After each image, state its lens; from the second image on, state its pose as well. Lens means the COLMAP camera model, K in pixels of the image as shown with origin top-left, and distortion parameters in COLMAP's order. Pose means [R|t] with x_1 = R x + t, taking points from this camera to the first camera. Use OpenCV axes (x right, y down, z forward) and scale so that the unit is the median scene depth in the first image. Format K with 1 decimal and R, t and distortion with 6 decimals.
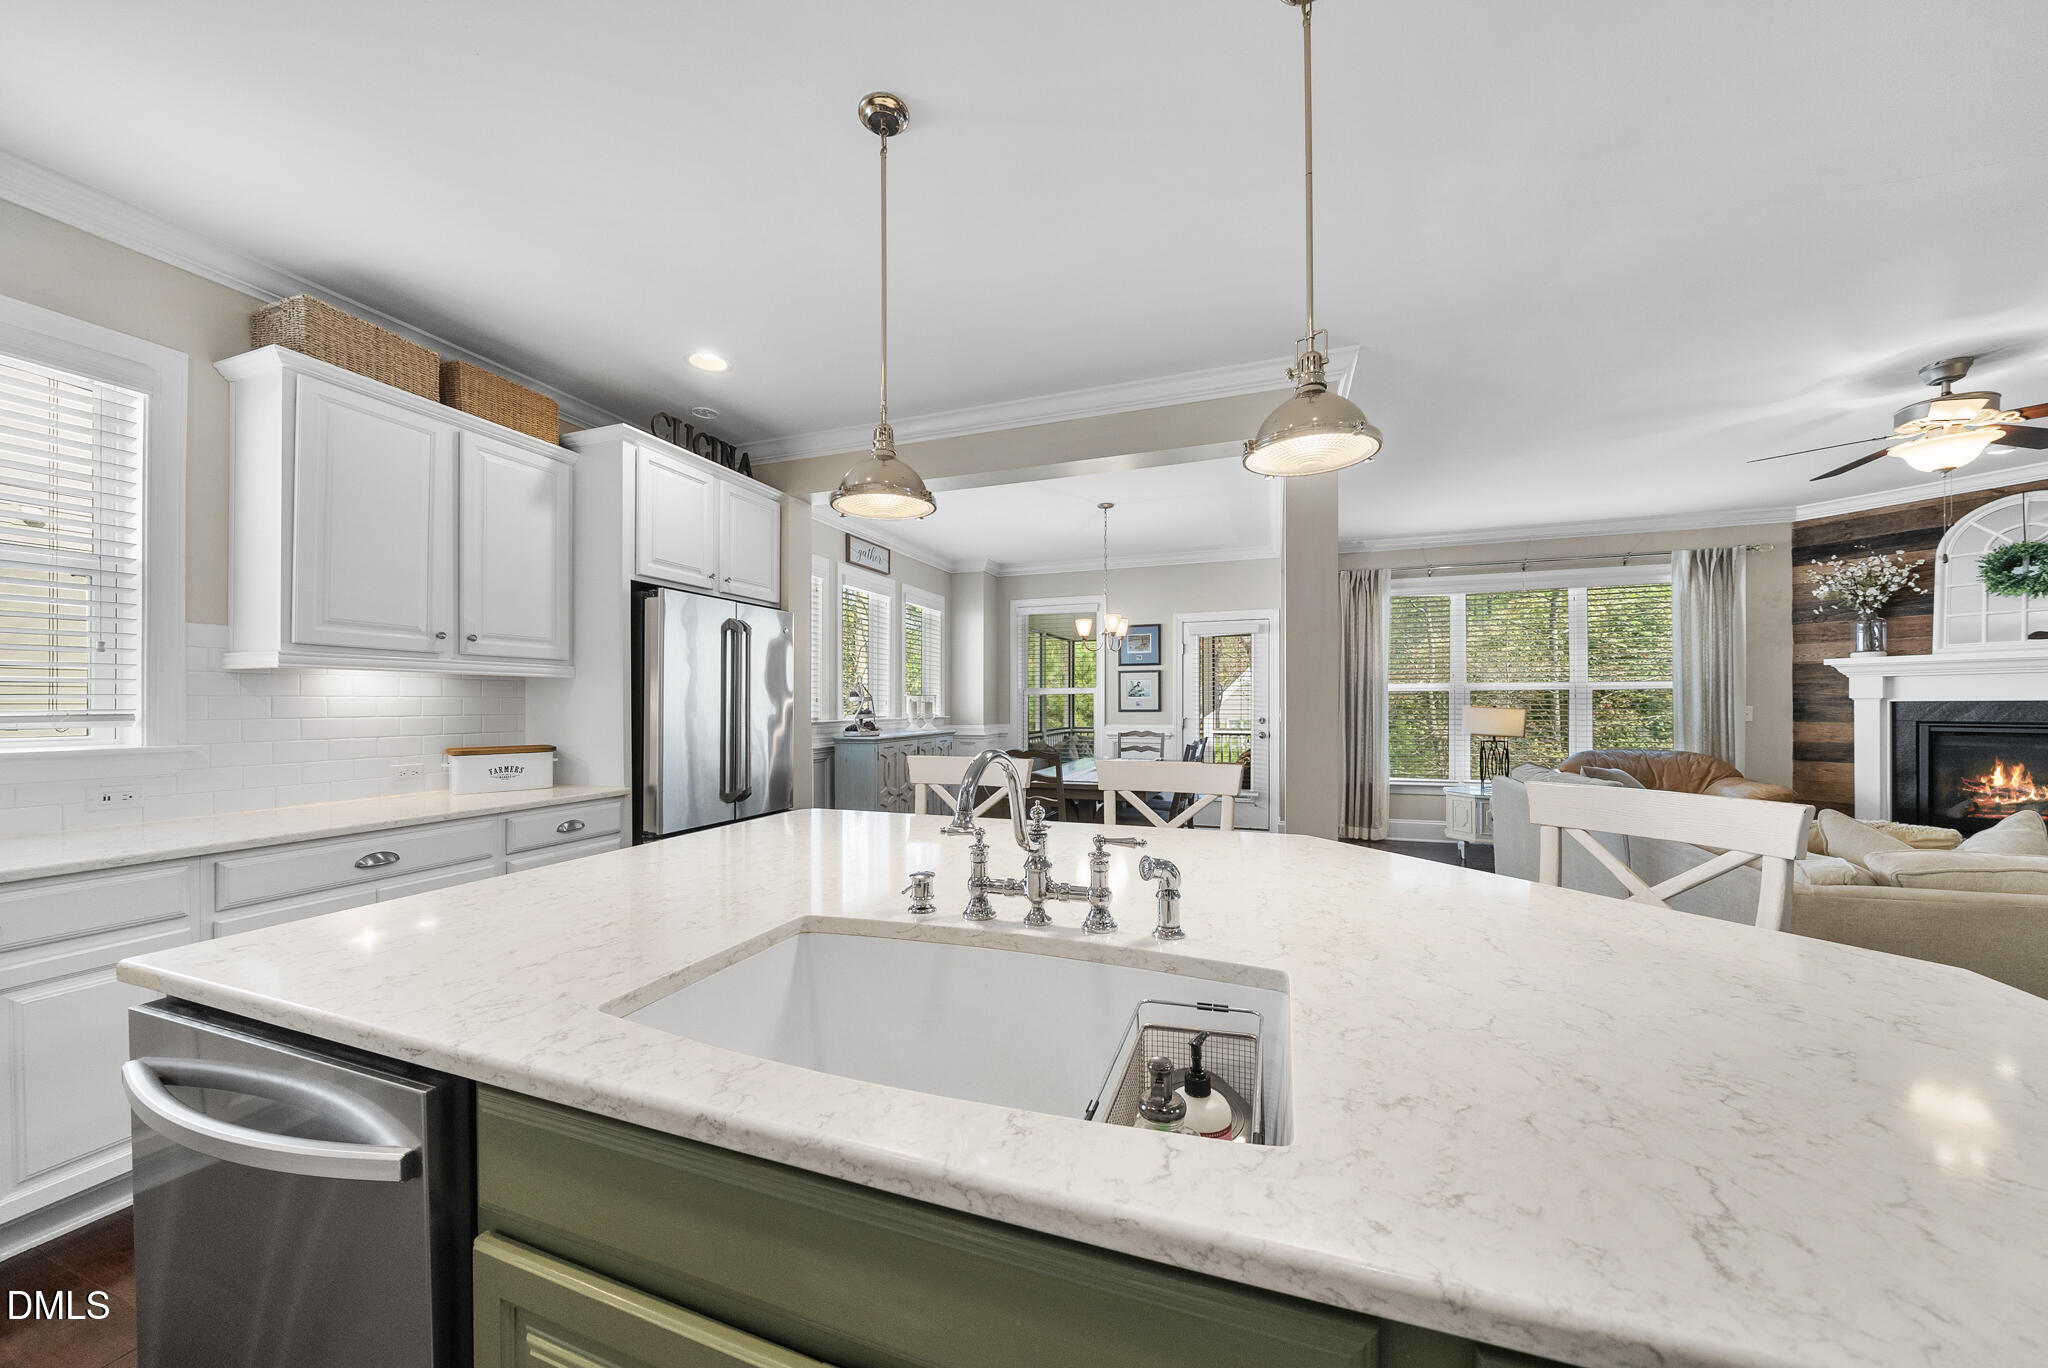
lens RADIAL K [[694.1, 0, 1023.2], [0, 694.1, 697.6], [0, 0, 1]] dist [-0.013107, -0.000011]
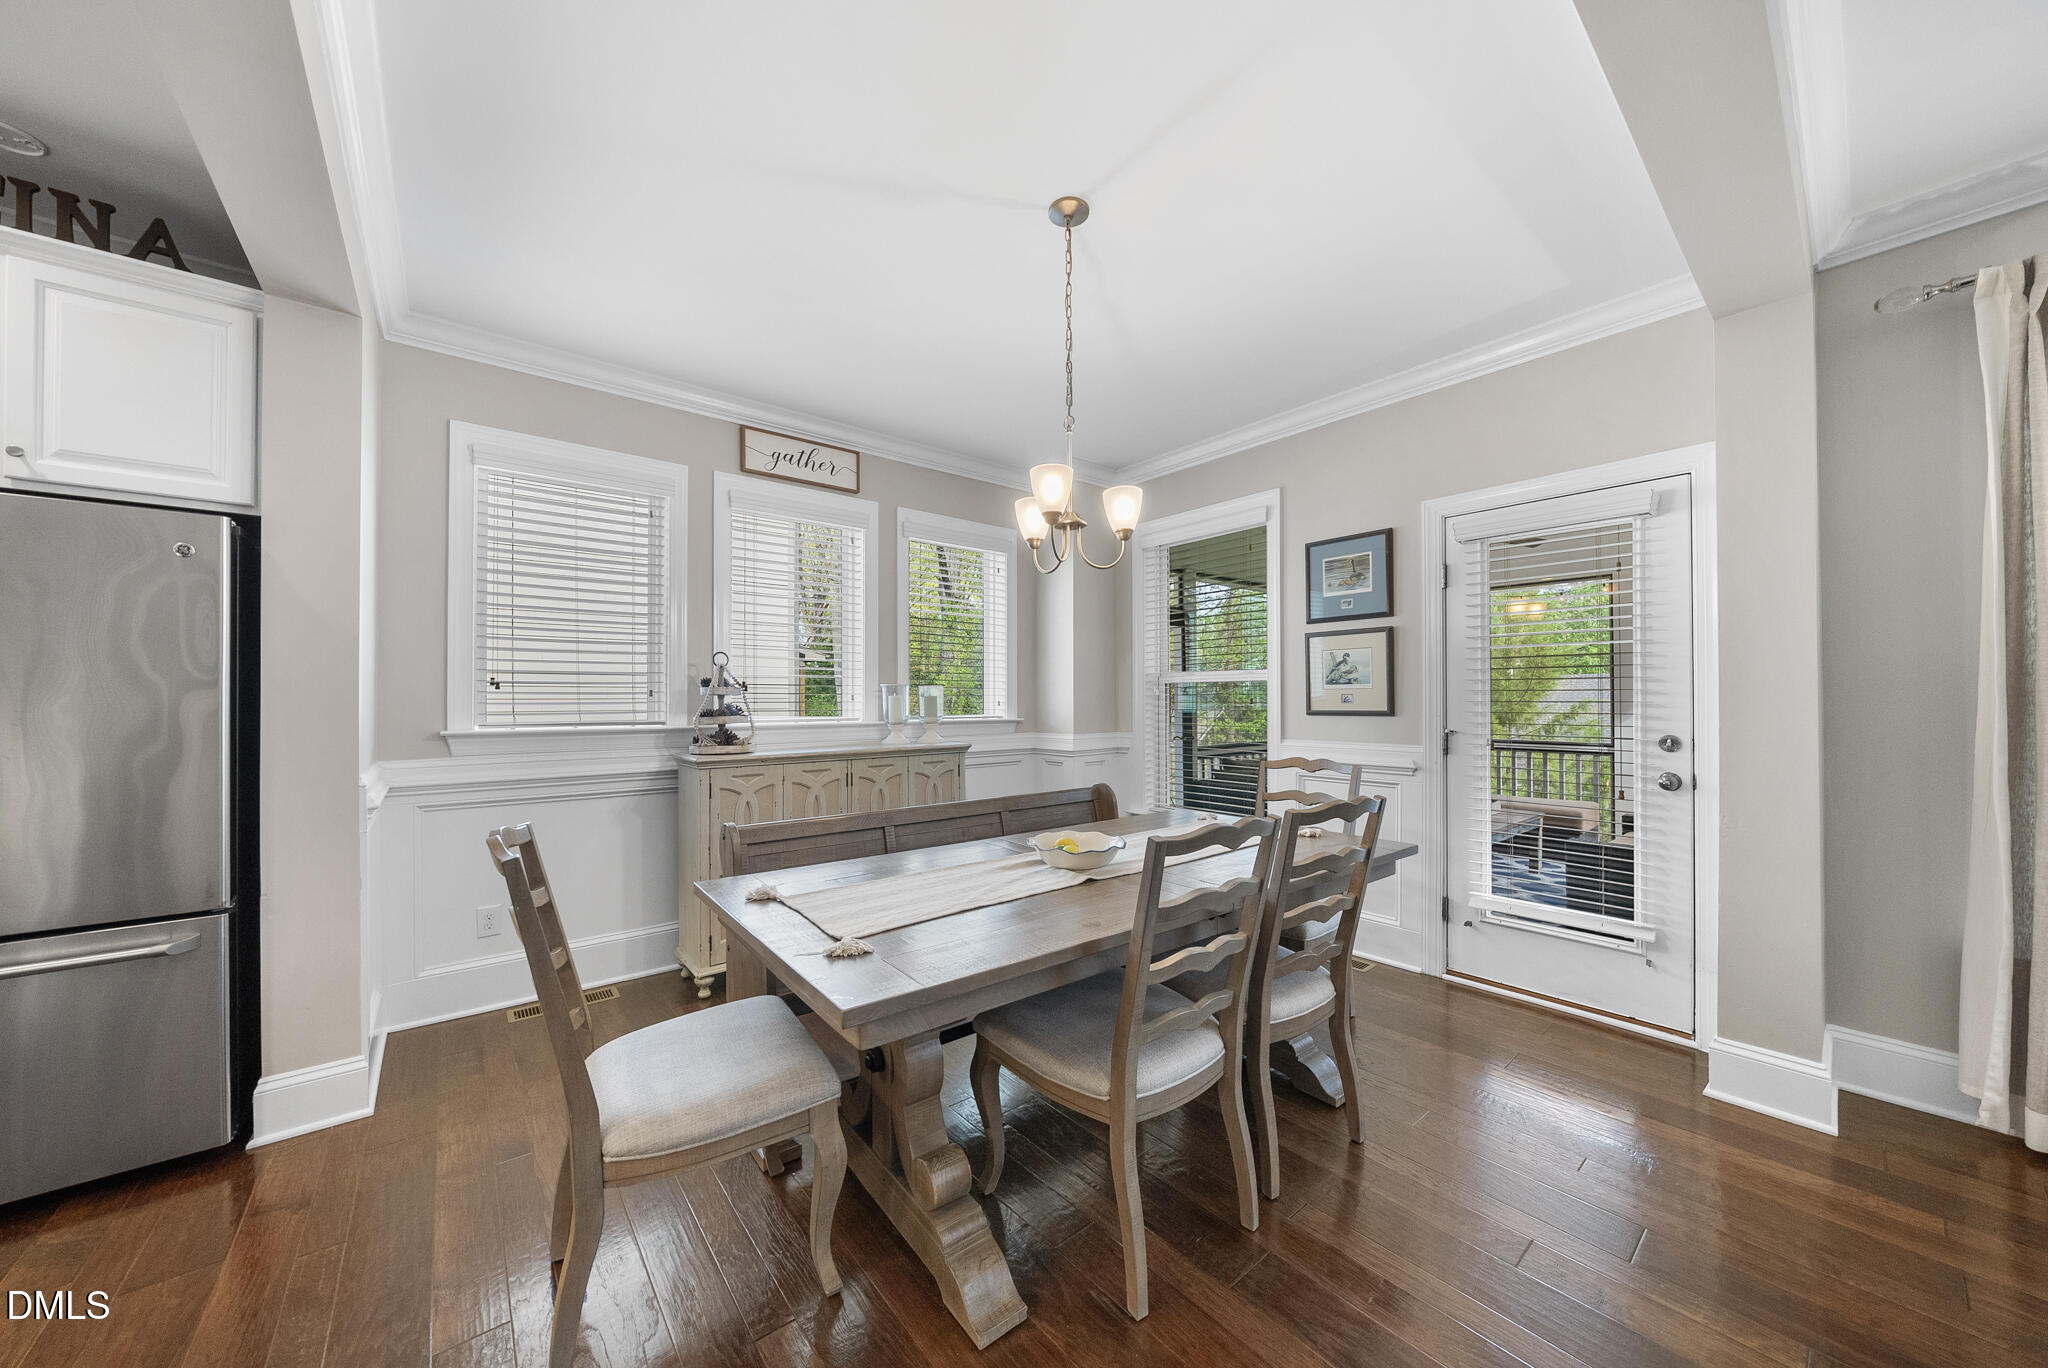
lens RADIAL K [[694.1, 0, 1022.3], [0, 694.1, 694.0], [0, 0, 1]] dist [-0.013107, -0.000011]
pose [[0.859800, -0.002902, -0.510622, 0.226176], [0.005057, 0.999983, 0.002832, 0.003198], [0.510605, -0.005017, 0.859801, 0.481162]]
